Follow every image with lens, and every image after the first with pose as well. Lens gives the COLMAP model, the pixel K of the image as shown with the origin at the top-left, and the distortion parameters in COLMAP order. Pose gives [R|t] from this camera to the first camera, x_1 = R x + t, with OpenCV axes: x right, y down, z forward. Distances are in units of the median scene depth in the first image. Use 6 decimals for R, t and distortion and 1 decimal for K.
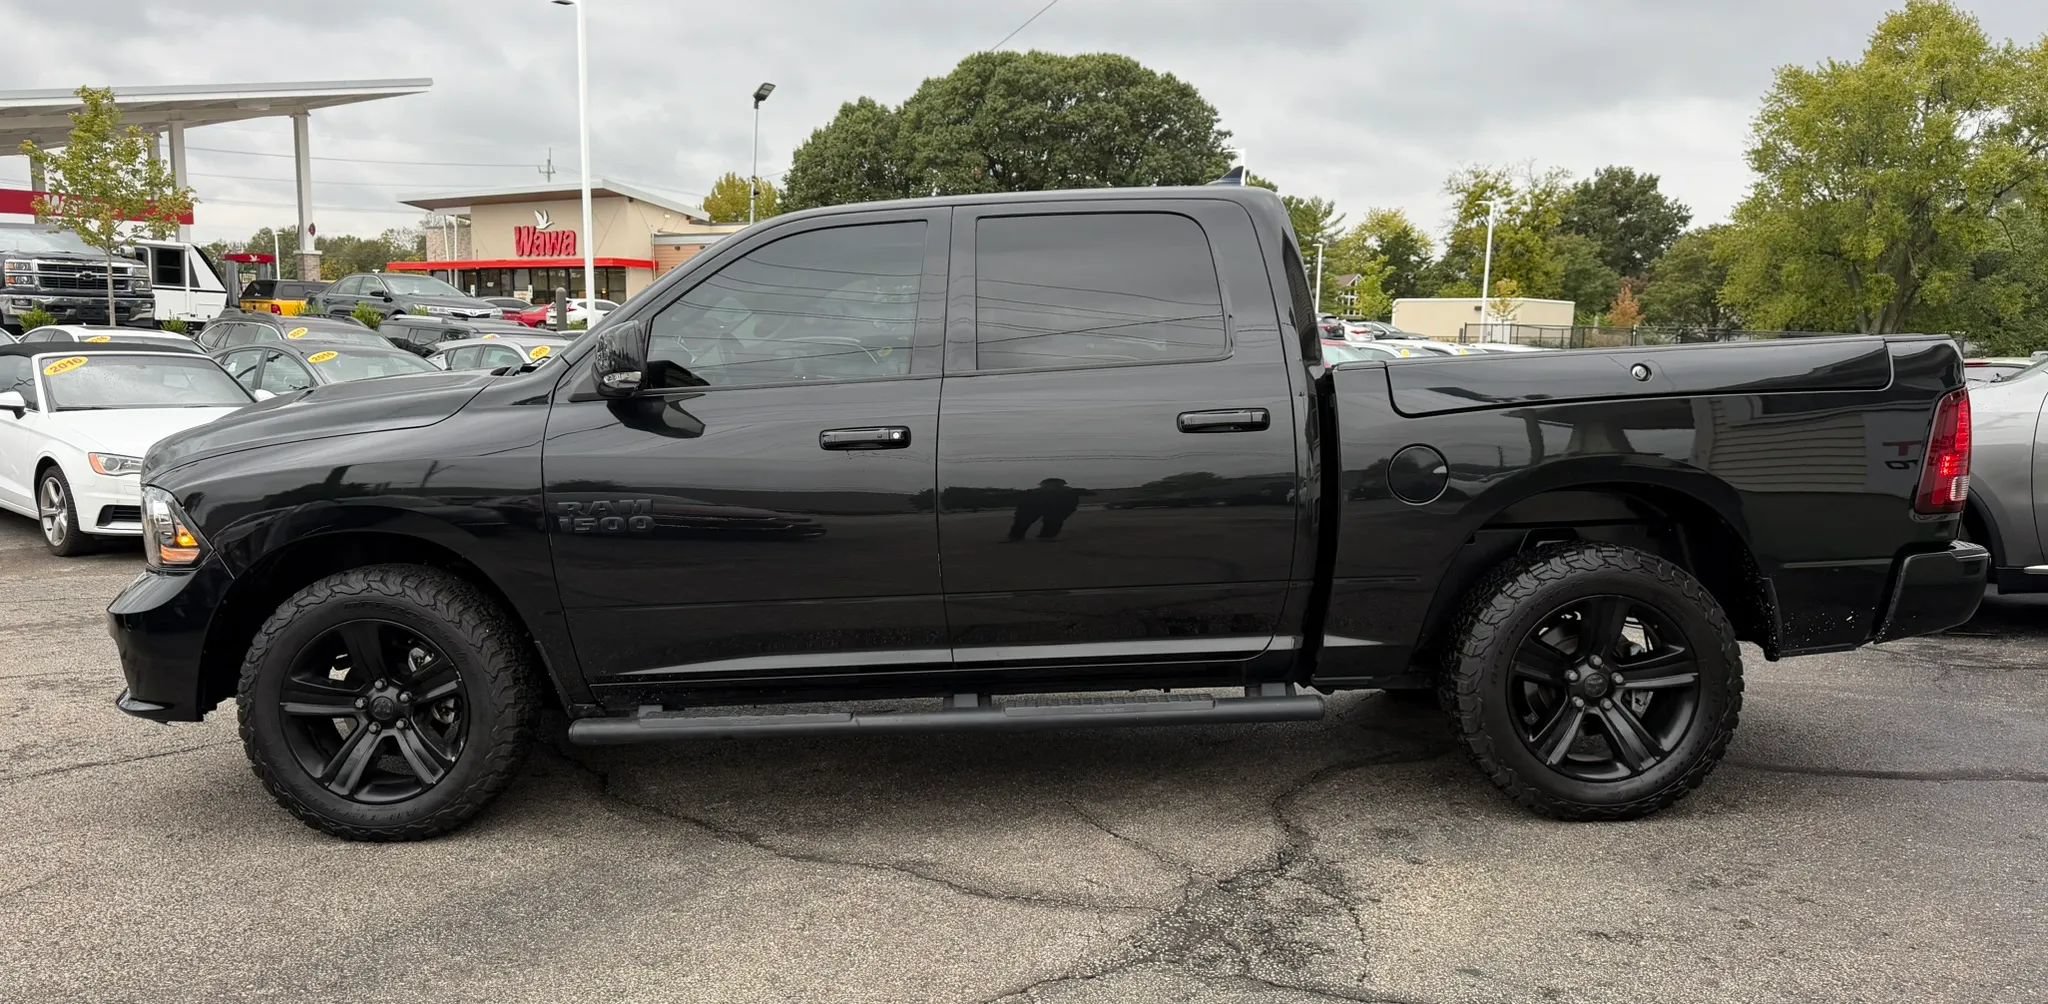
lens RADIAL K [[1464.5, 0, 1024.0], [0, 1464.5, 502.0], [0, 0, 1]] dist [0.002304, -0.001094]
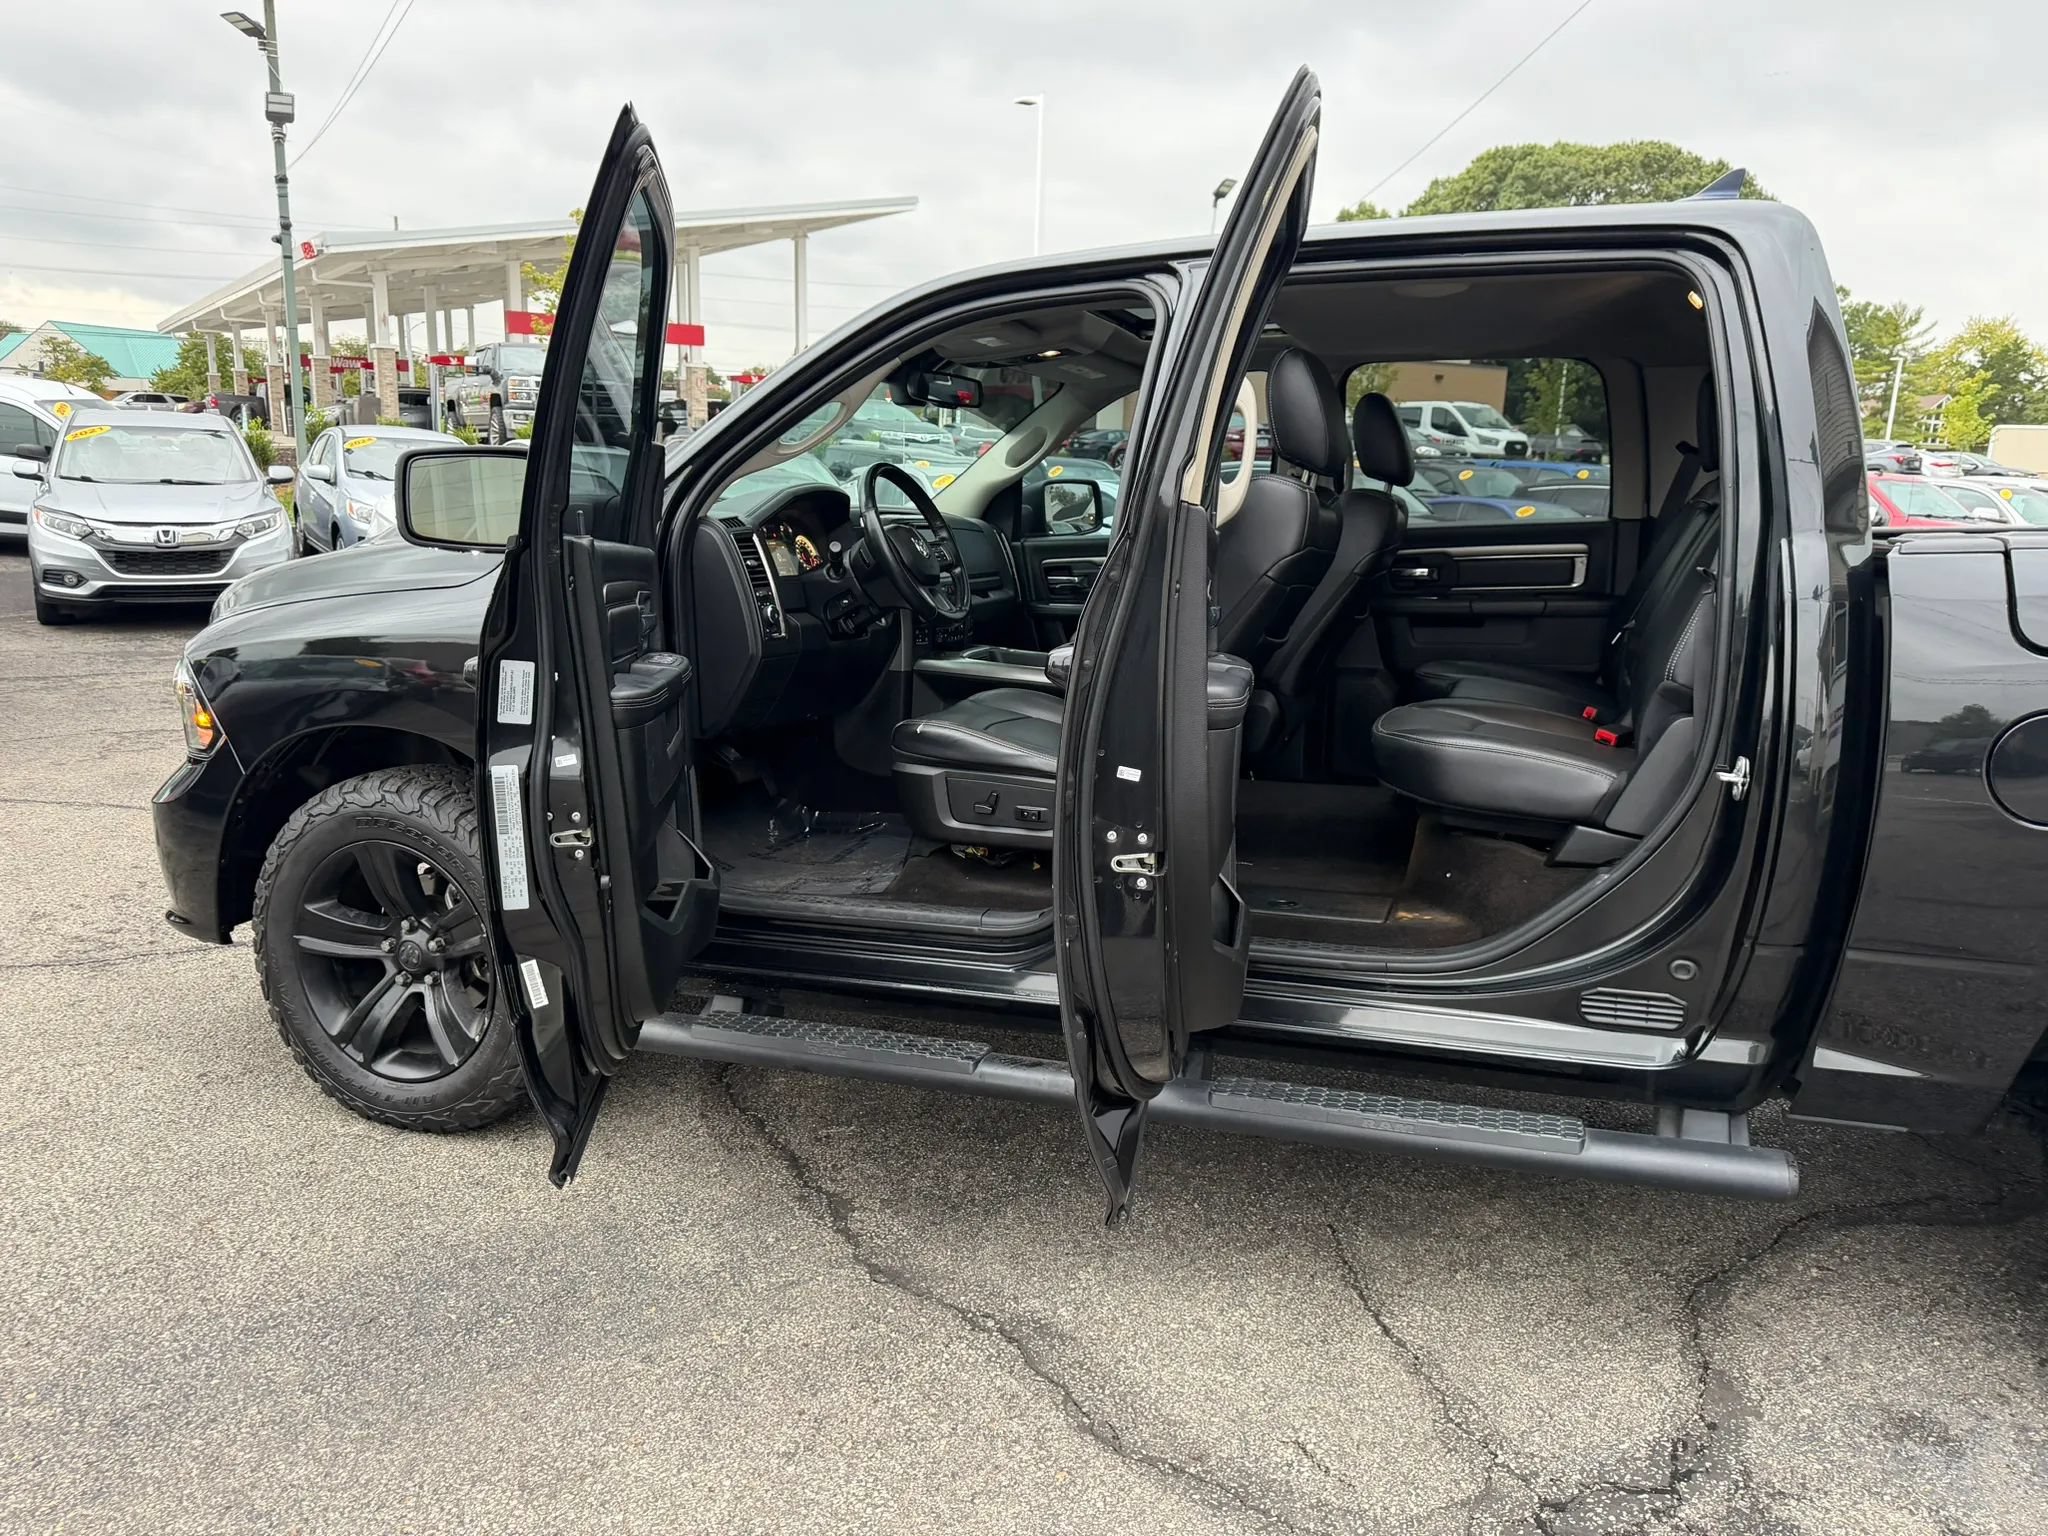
lens RADIAL K [[1477.4, 0, 972.1], [0, 1477.4, 740.7], [0, 0, 1]] dist [-0.000748, -0.022014]
pose [[0.938664, 0.080196, -0.335379, 0.083107], [-0.054044, 0.994775, 0.086612, -0.051471], [0.340572, -0.063174, 0.938094, 0.377412]]
